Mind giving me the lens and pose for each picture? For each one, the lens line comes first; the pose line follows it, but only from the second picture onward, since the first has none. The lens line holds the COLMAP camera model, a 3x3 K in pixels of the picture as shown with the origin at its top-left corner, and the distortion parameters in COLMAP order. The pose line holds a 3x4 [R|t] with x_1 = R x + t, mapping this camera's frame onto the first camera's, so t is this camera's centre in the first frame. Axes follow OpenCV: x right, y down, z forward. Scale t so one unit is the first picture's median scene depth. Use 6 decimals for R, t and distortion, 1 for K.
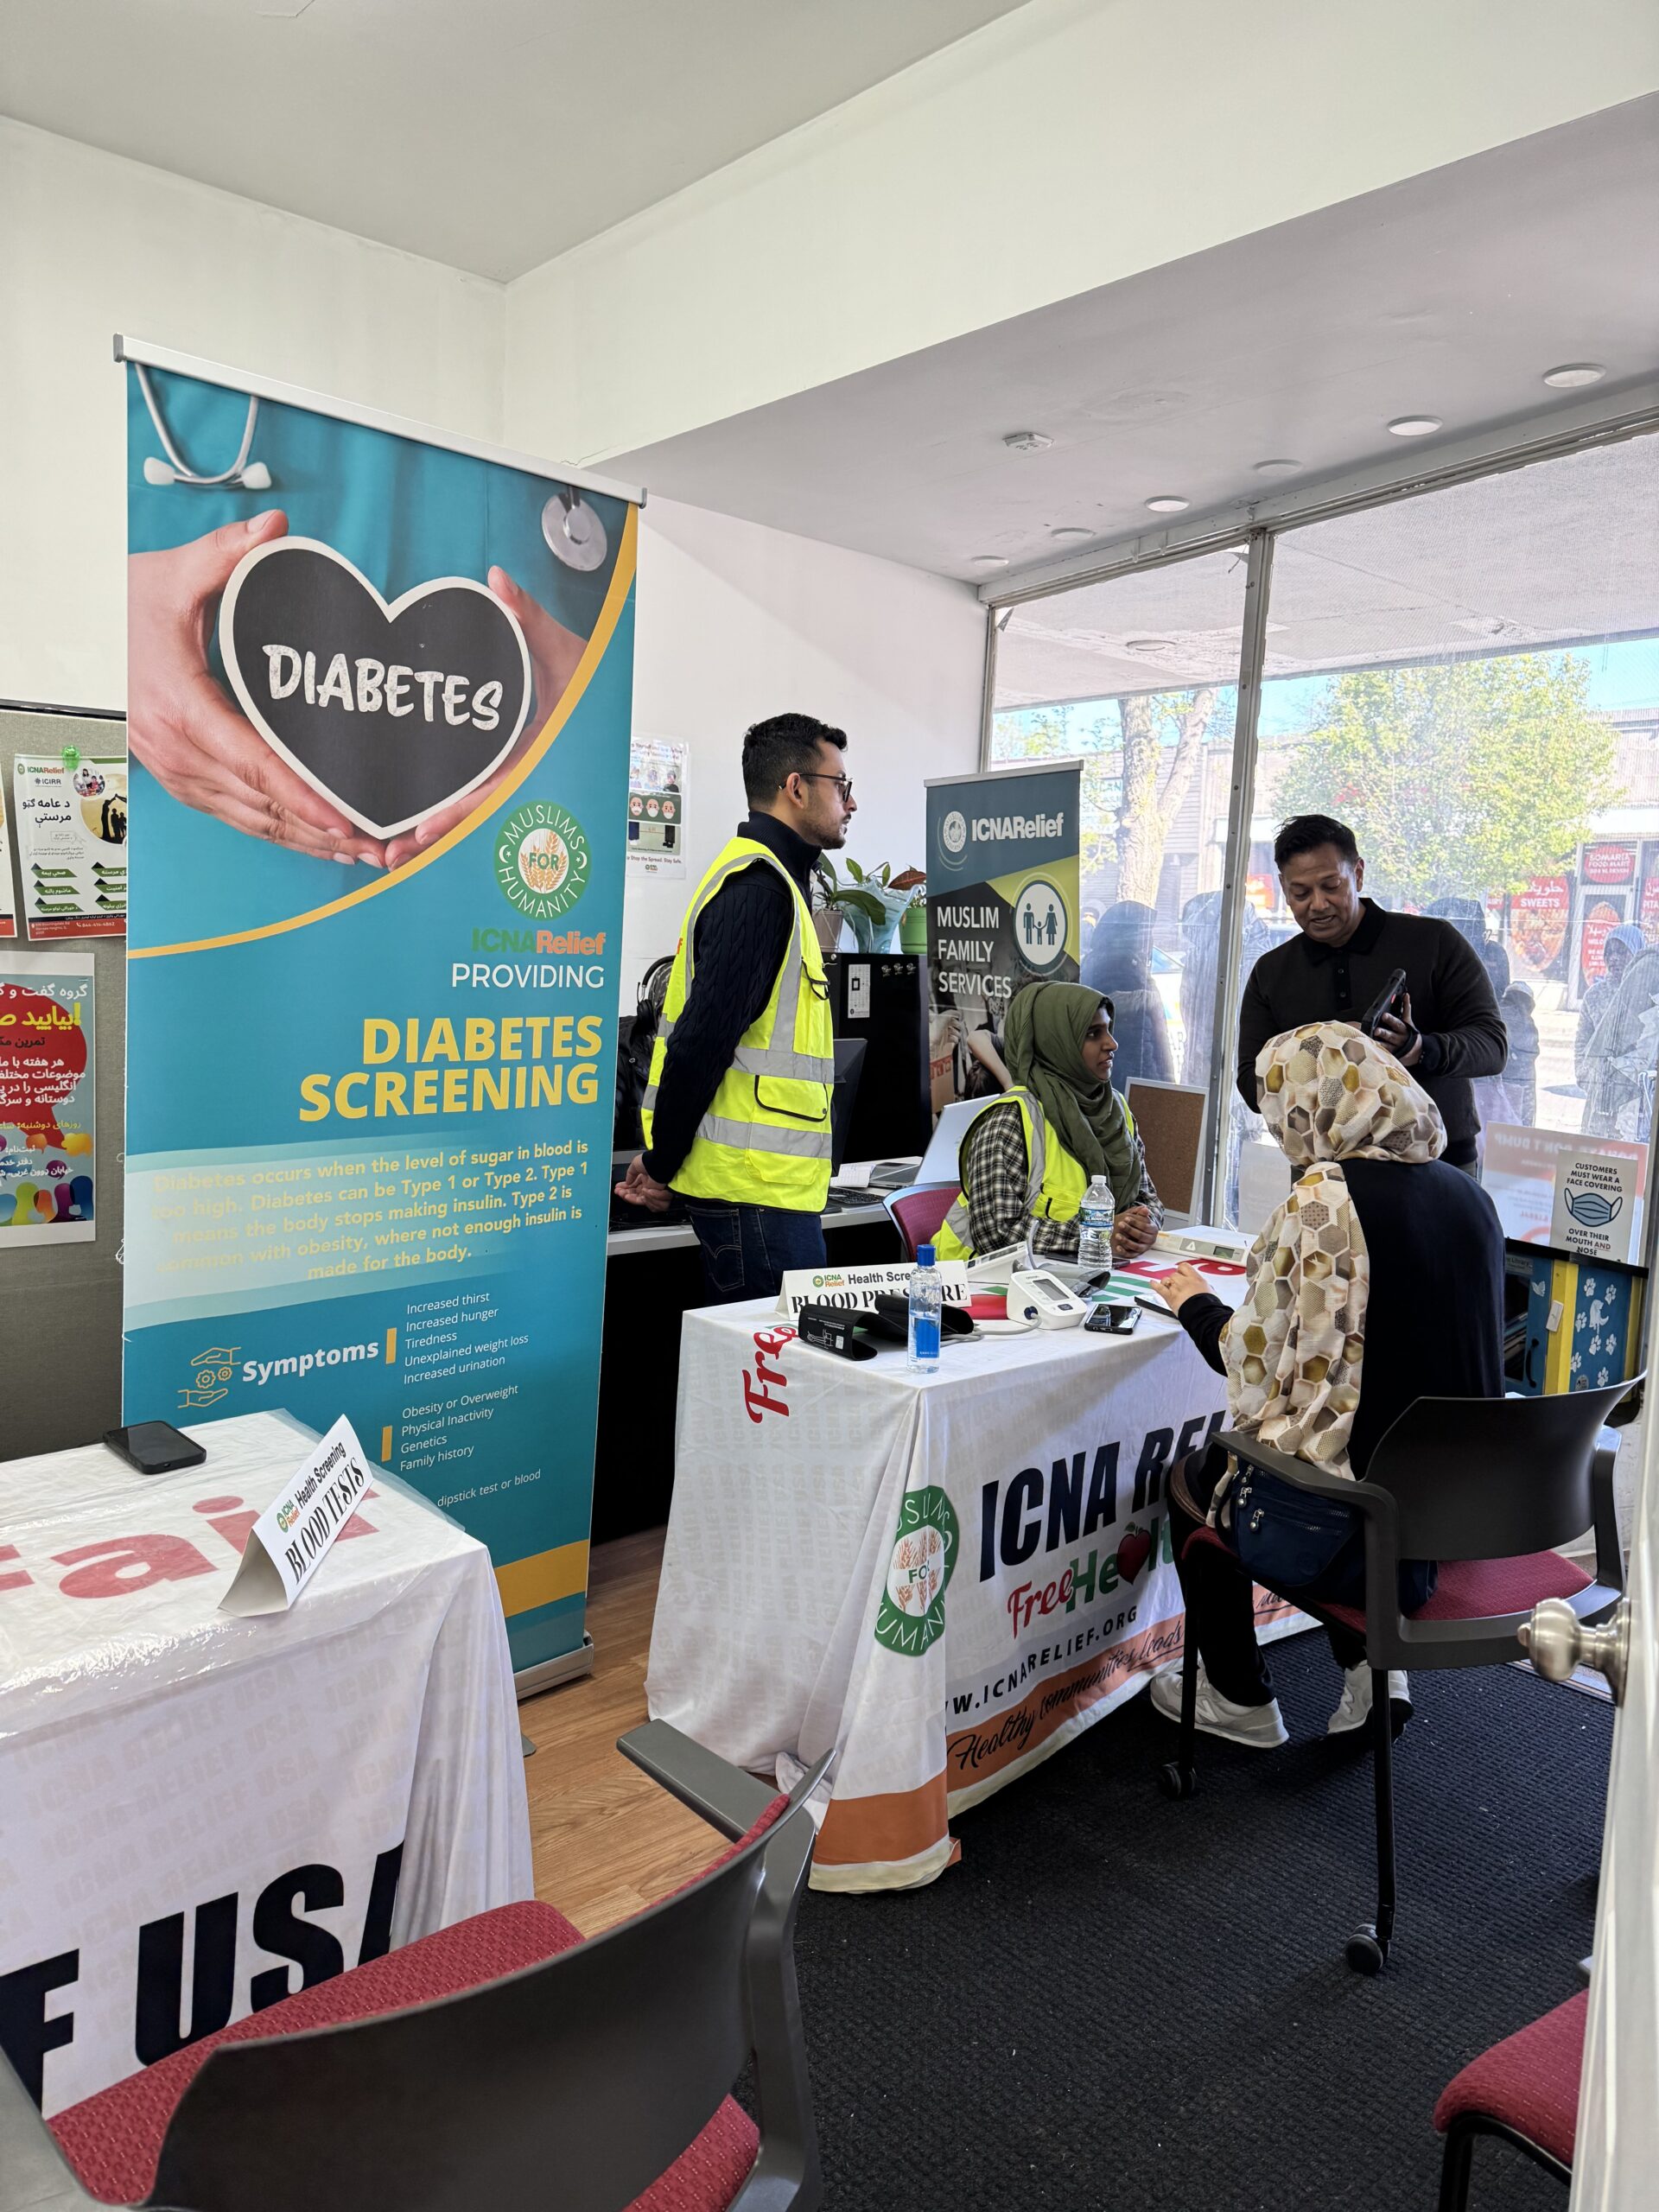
lens RADIAL K [[1556.5, 0, 851.9], [0, 1556.5, 1089.0], [0, 0, 1]] dist [0.056248, -0.068117]
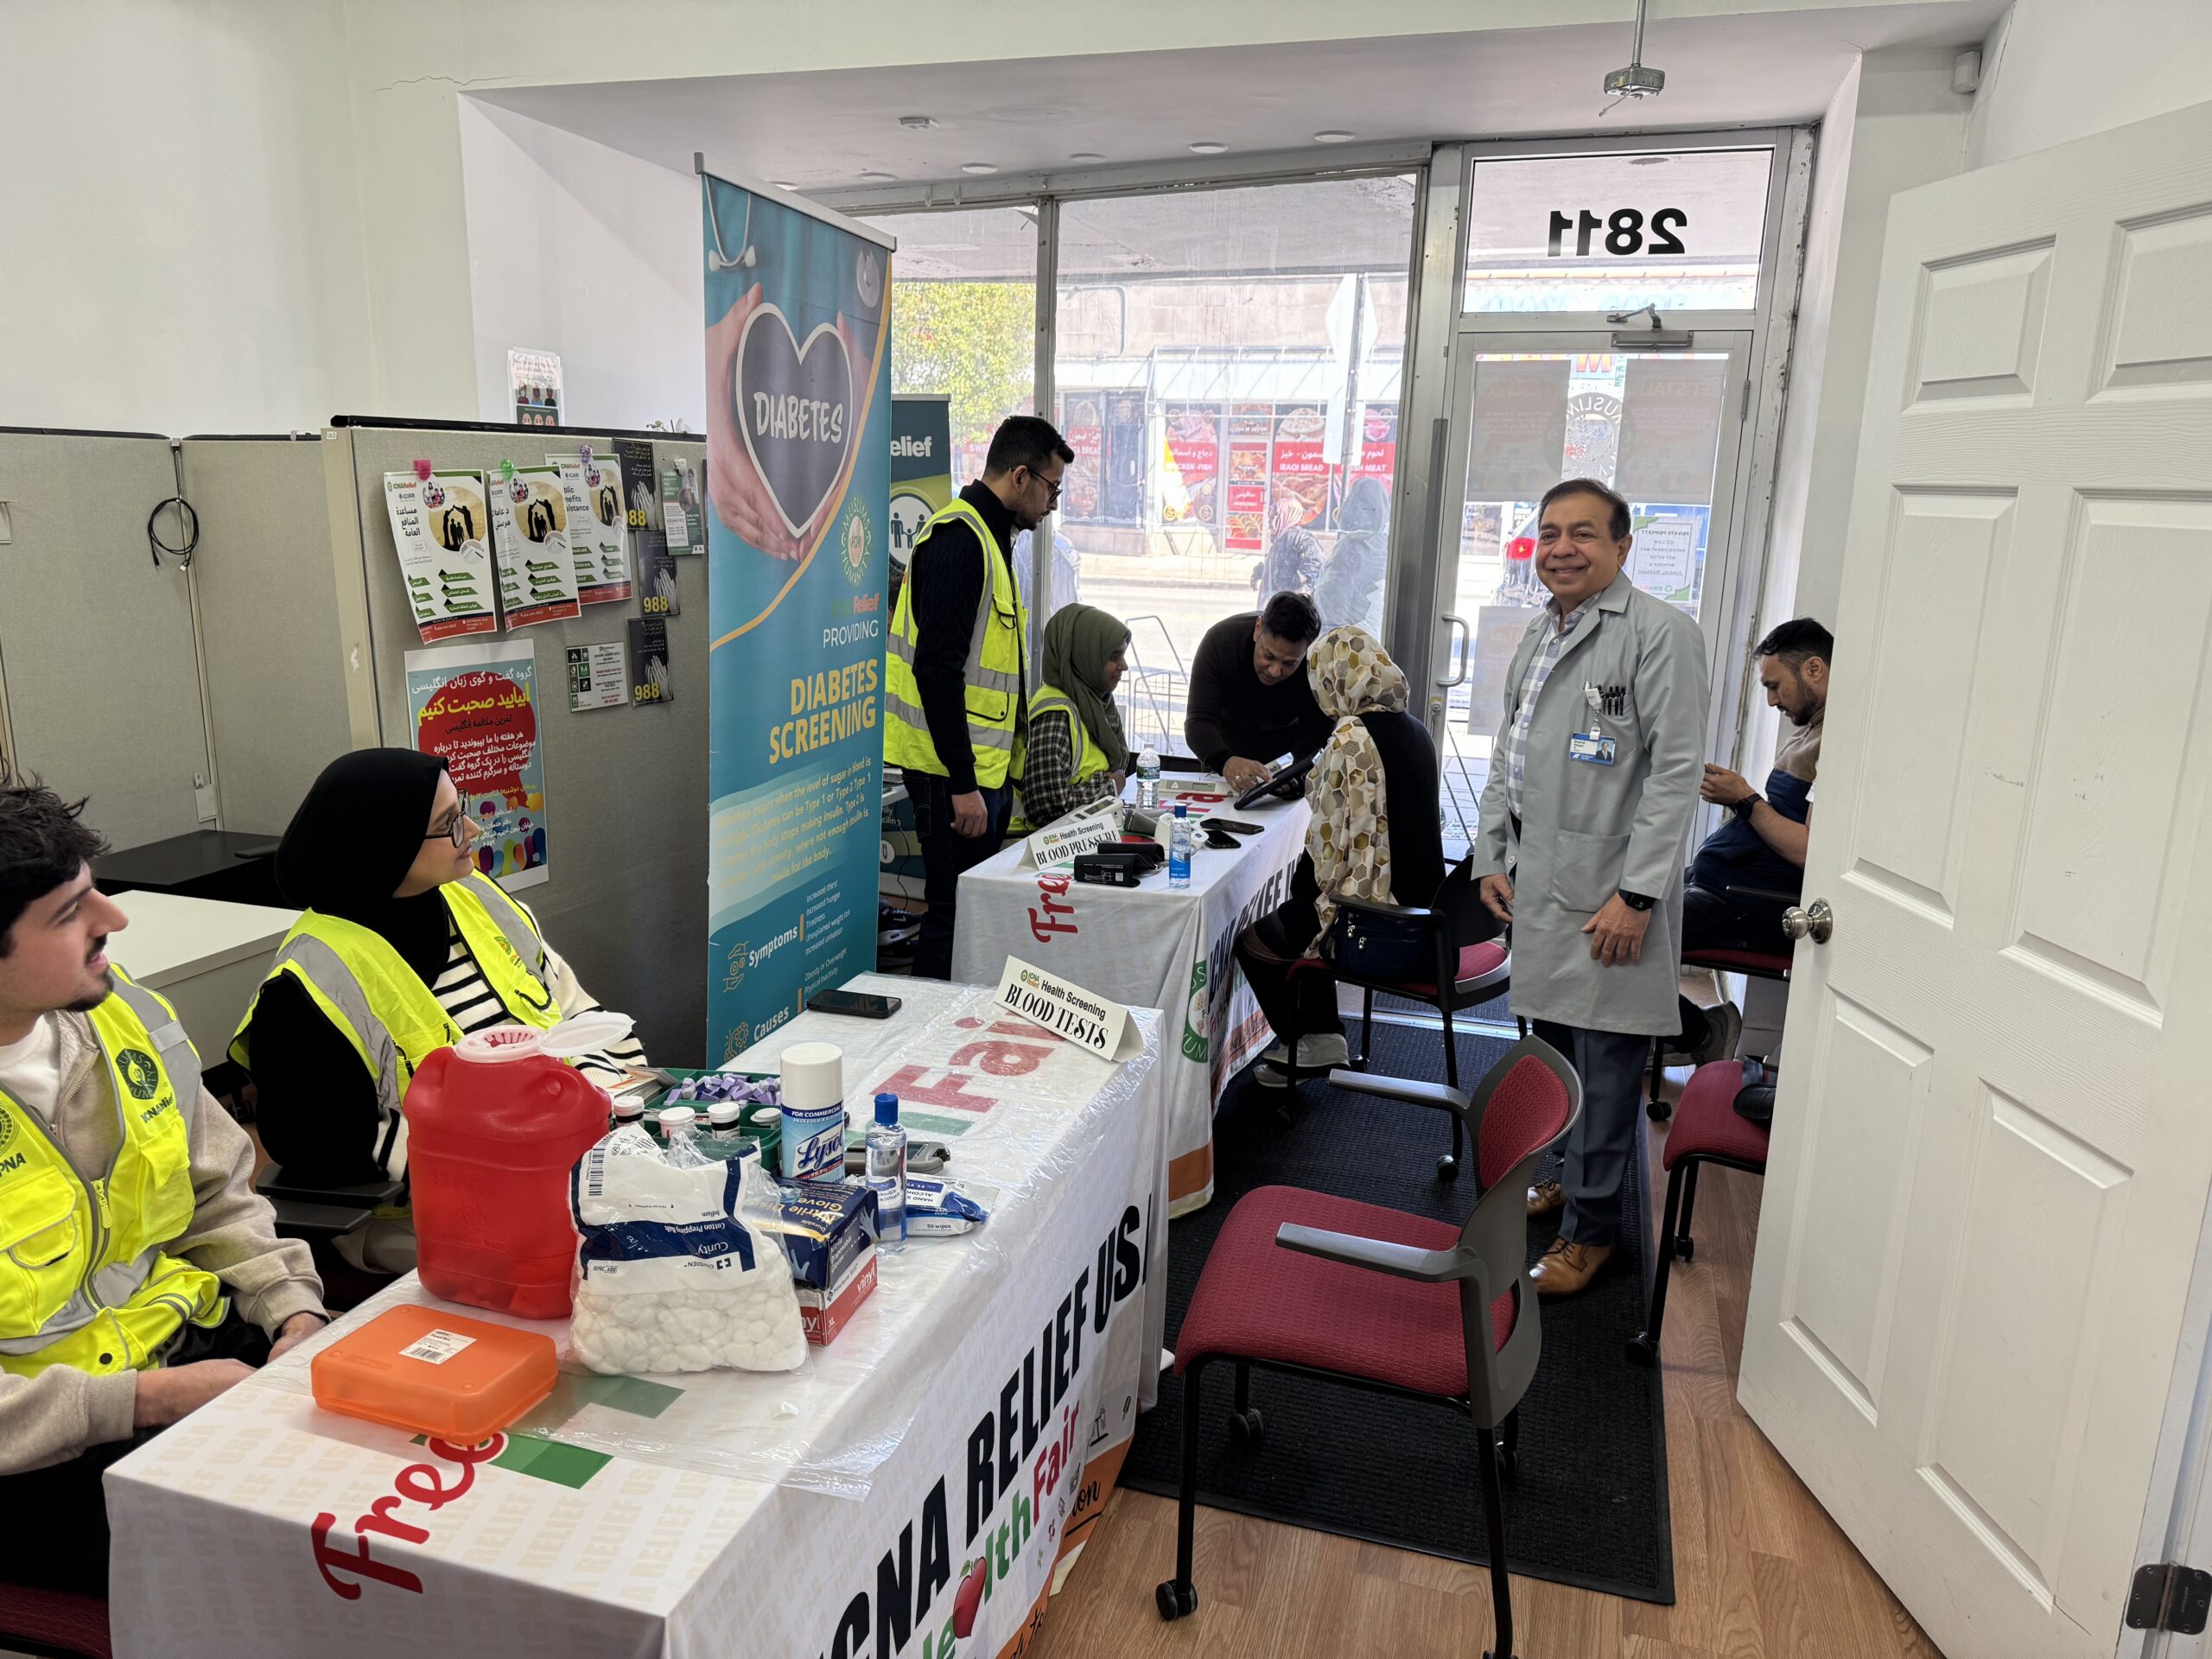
lens RADIAL K [[1556.5, 0, 1112.9], [0, 1556.5, 841.5], [0, 0, 1]] dist [0.056248, -0.068117]
pose [[0.860286, -0.128067, 0.493464, -0.730237], [0.058403, 0.986318, 0.154159, -0.095391], [-0.506456, -0.103801, 0.855995, -0.242332]]
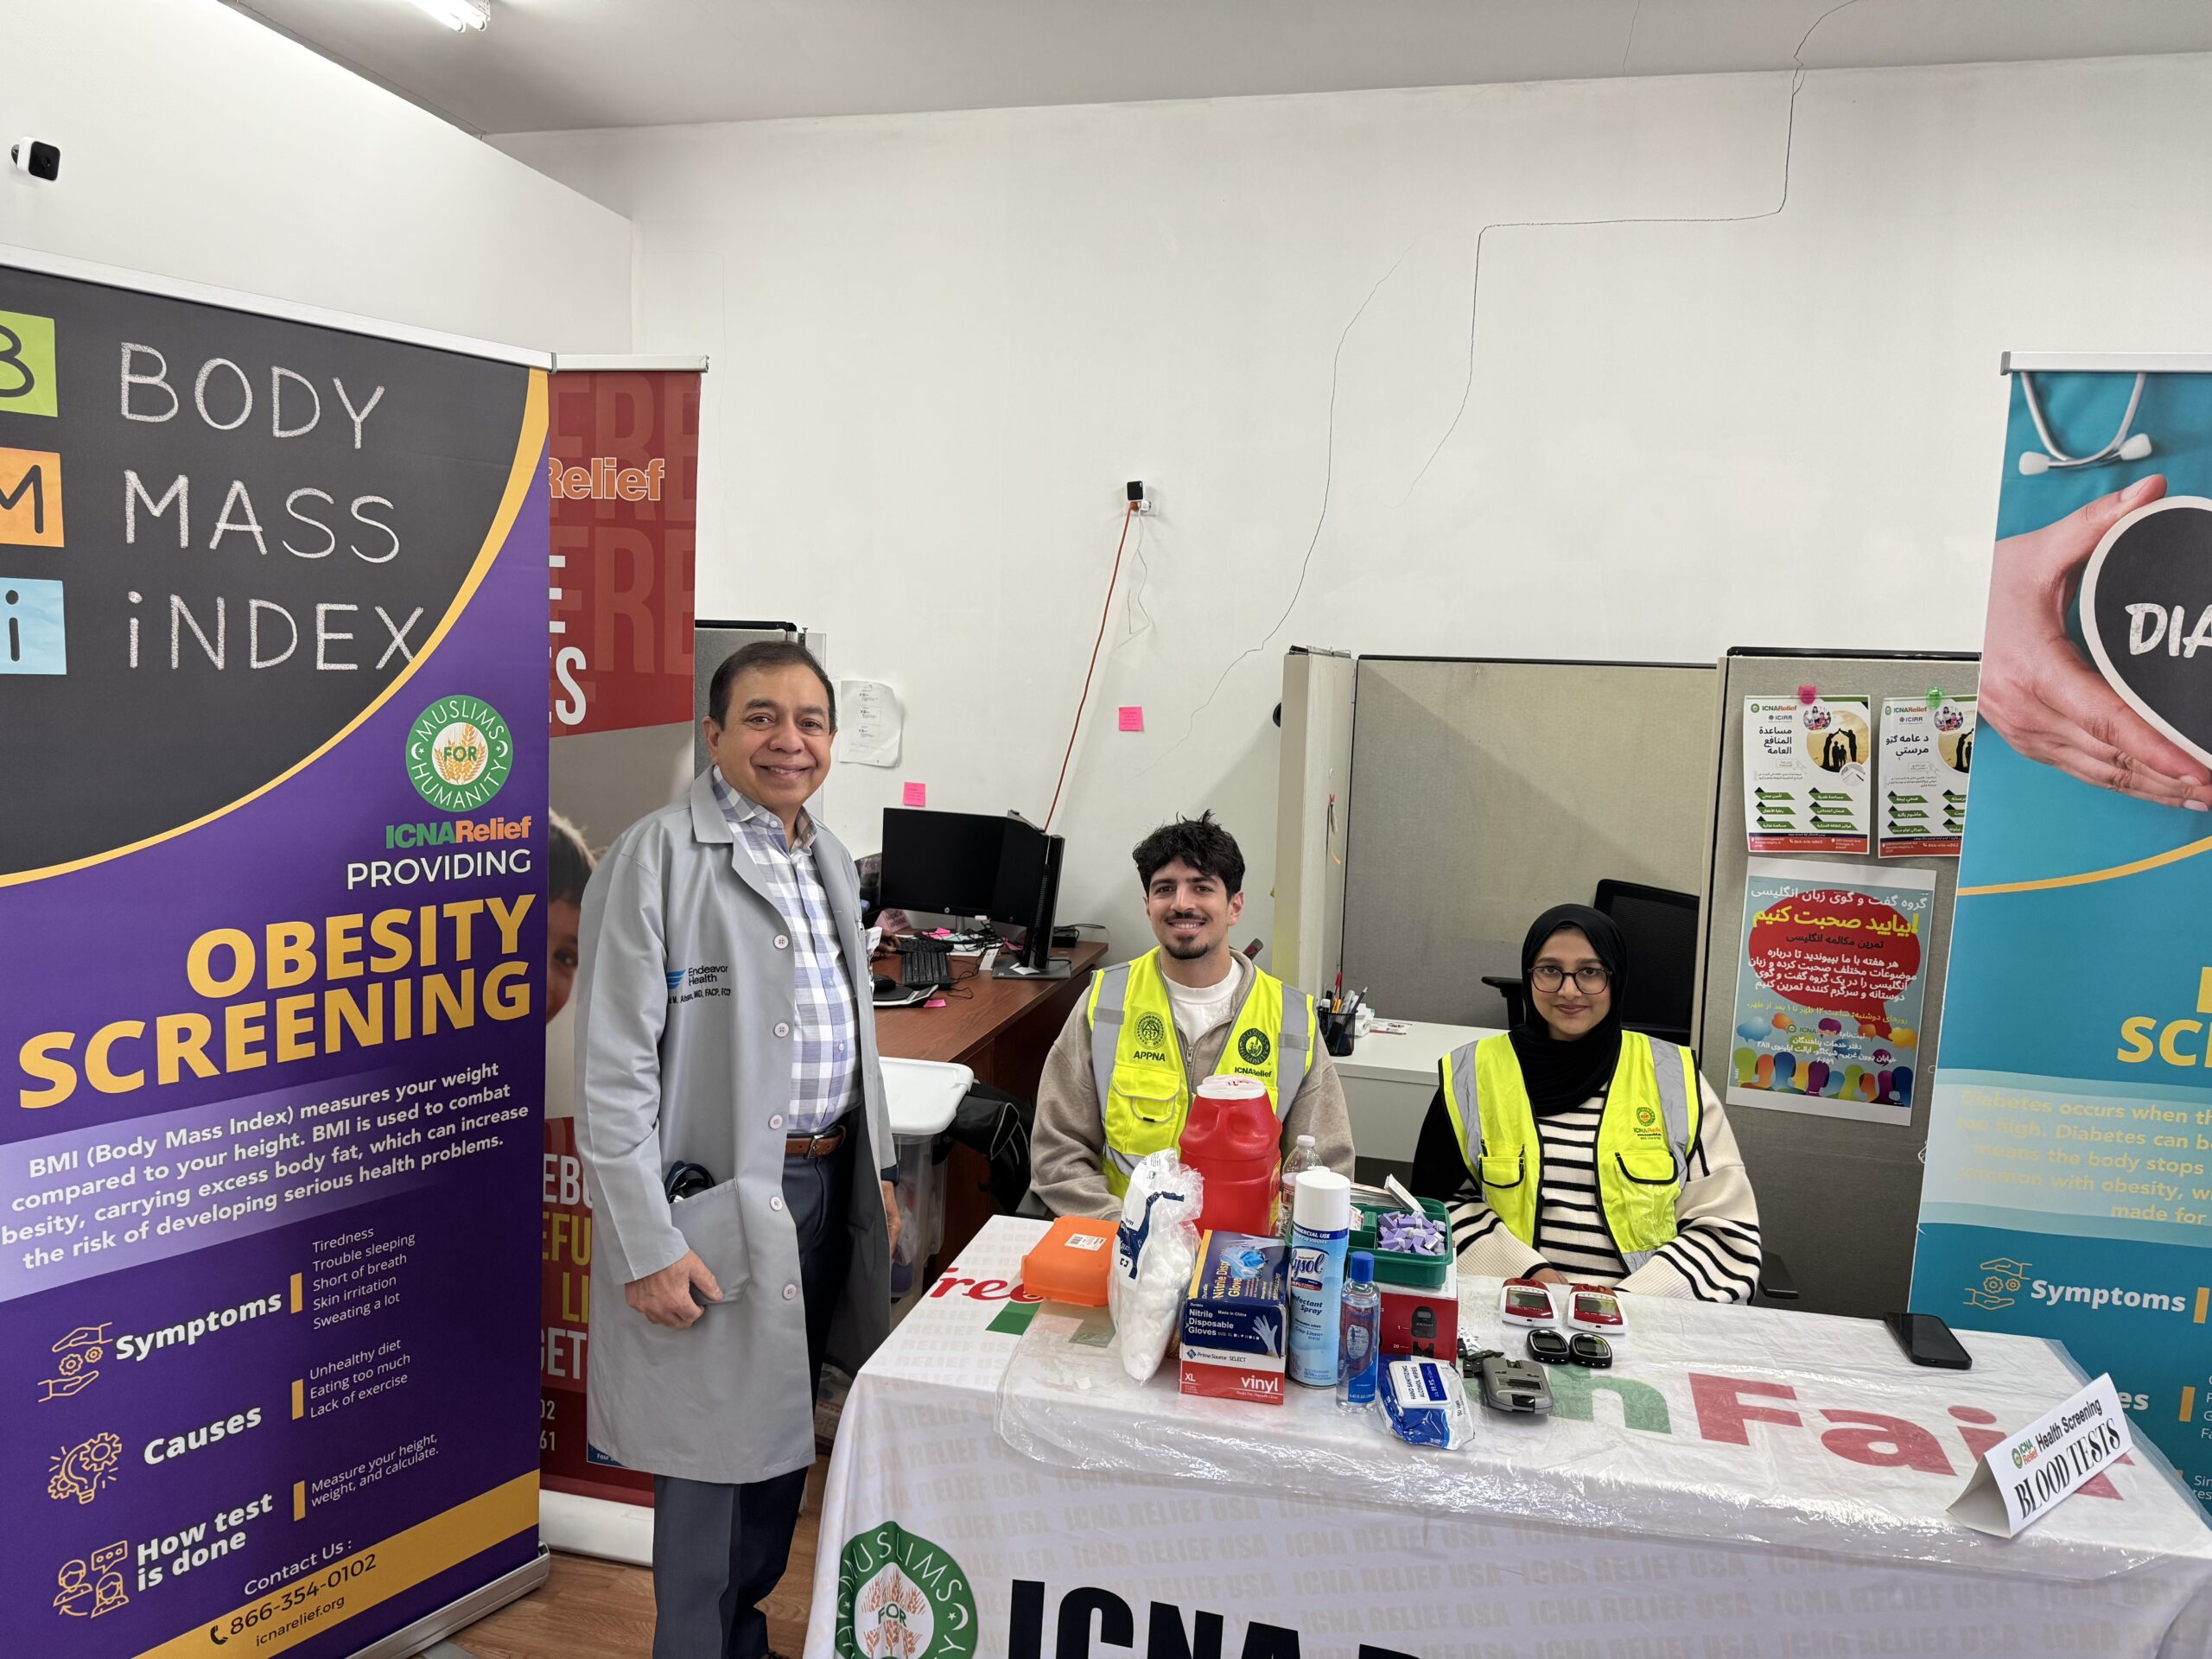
lens RADIAL K [[1556.5, 0, 1073.0], [0, 1556.5, 829.9], [0, 0, 1]] dist [0.056248, -0.068117]
pose [[0.555804, 0.072455, -0.828150, 0.101550], [-0.098353, 0.994929, 0.021038, -0.080971], [0.825475, 0.069758, 0.560111, -0.134530]]
